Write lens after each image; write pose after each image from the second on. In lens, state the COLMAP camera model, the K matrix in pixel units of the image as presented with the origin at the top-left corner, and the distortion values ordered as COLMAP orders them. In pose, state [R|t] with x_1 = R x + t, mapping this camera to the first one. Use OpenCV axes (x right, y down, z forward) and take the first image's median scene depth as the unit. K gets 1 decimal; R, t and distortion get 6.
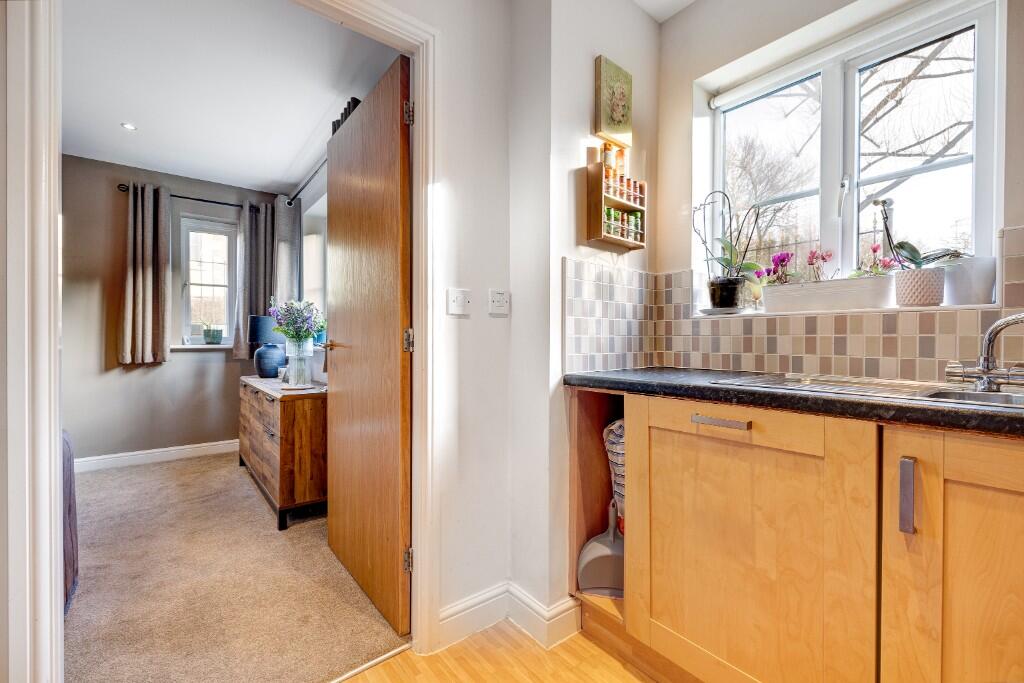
lens RADIAL K [[436.9, 0, 517.7], [0, 436.9, 345.6], [0, 0, 1]] dist [0.002158, -0.001613]
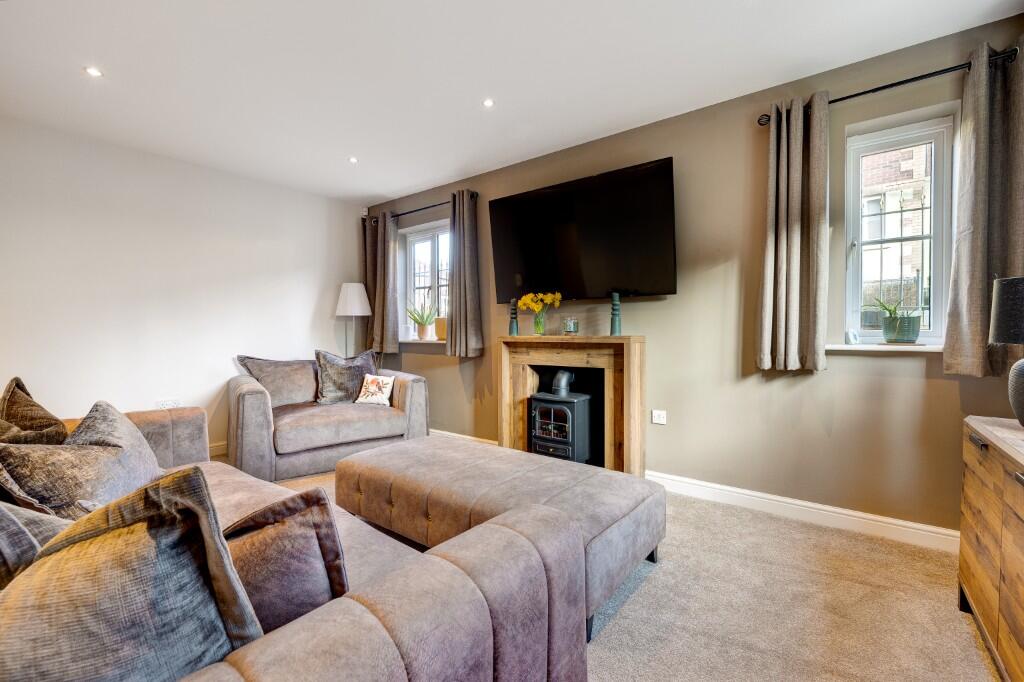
lens RADIAL K [[436.9, 0, 512.1], [0, 436.9, 338.1], [0, 0, 1]] dist [0.002158, -0.001613]
pose [[0.235505, 0.004362, -0.971863, -0.294881], [-0.014313, 0.999897, 0.001020, -0.004071], [0.971768, 0.013670, 0.235543, 0.420130]]
